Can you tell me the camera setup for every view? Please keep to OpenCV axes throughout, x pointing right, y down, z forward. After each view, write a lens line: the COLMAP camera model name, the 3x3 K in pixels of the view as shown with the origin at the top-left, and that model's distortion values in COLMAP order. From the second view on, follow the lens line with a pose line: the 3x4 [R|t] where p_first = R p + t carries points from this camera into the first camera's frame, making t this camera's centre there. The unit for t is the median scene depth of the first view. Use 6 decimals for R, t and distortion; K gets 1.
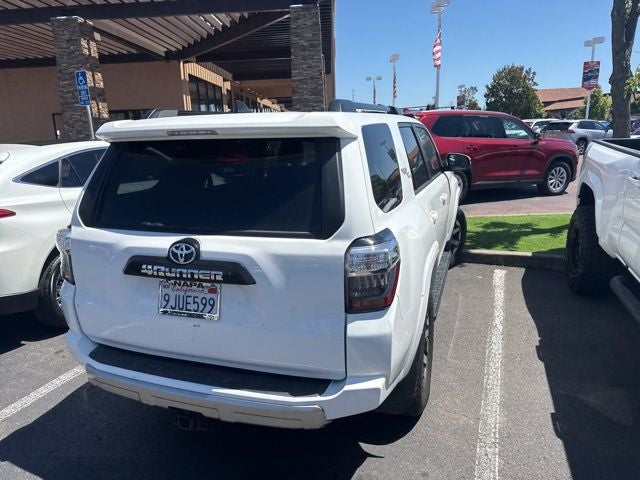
lens RADIAL K [[449.6, 0, 318.0], [0, 449.6, 244.8], [0, 0, 1]] dist [0.020000, -0.029210]
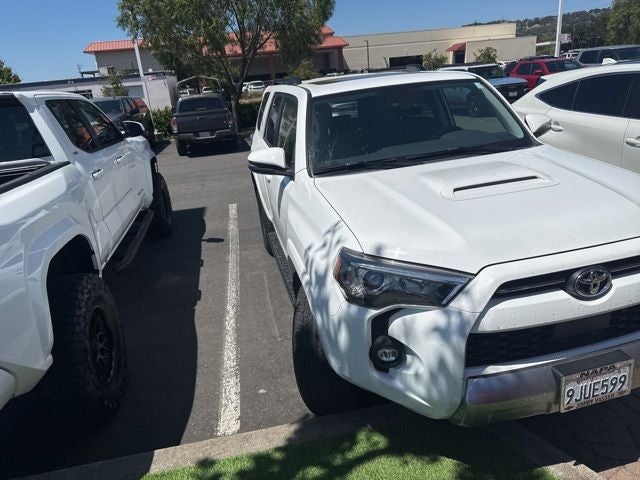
lens RADIAL K [[449.6, 0, 321.2], [0, 449.6, 237.5], [0, 0, 1]] dist [0.020000, -0.029210]
pose [[-0.839817, 0.271451, -0.470129, 0.768614], [-0.026866, 0.844165, 0.535410, -0.576383], [0.542204, 0.462277, -0.701652, 2.029410]]
